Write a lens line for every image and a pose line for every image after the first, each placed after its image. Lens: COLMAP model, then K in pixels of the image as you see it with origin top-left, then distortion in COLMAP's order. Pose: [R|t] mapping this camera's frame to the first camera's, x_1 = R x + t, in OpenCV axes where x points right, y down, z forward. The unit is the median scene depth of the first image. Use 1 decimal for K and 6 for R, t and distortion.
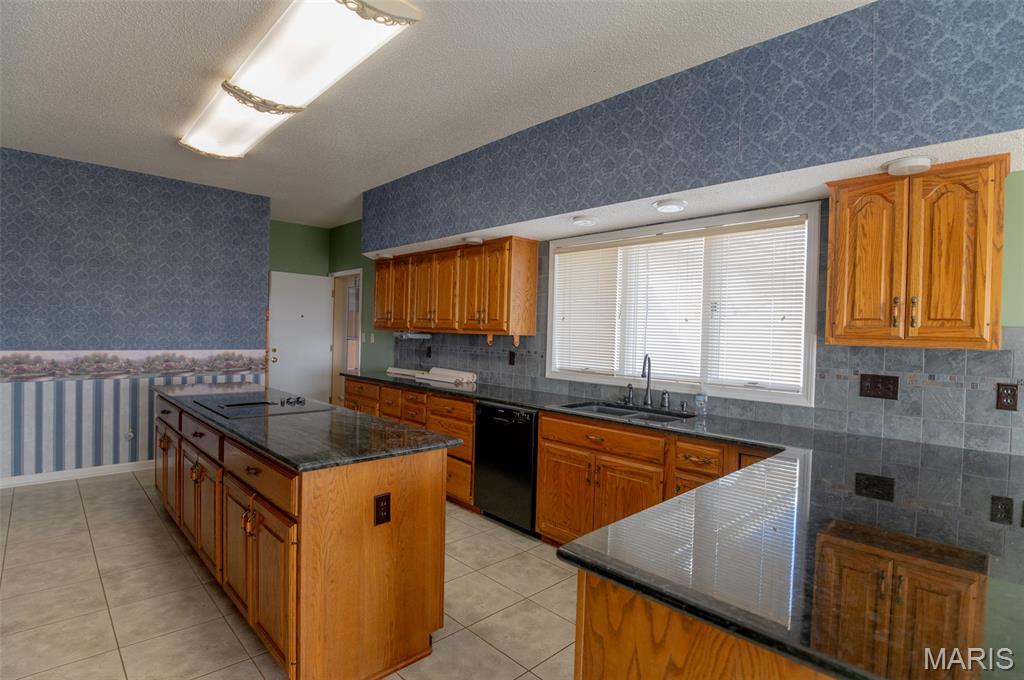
lens RADIAL K [[496.3, 0, 521.8], [0, 496.3, 340.4], [0, 0, 1]] dist [-0.025687, -0.001887]
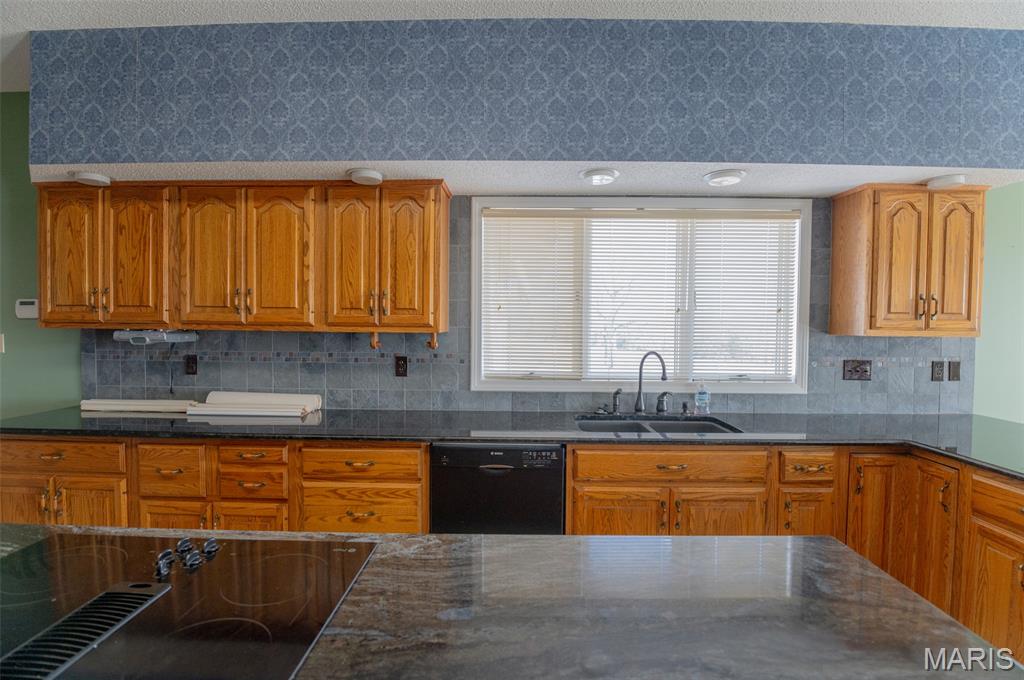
lens RADIAL K [[496.3, 0, 515.4], [0, 496.3, 339.9], [0, 0, 1]] dist [-0.025687, -0.001887]
pose [[0.718582, -0.046400, 0.693893, -0.434220], [0.020892, 0.998762, 0.045150, -0.030866], [-0.695128, -0.017947, 0.718662, 0.494182]]
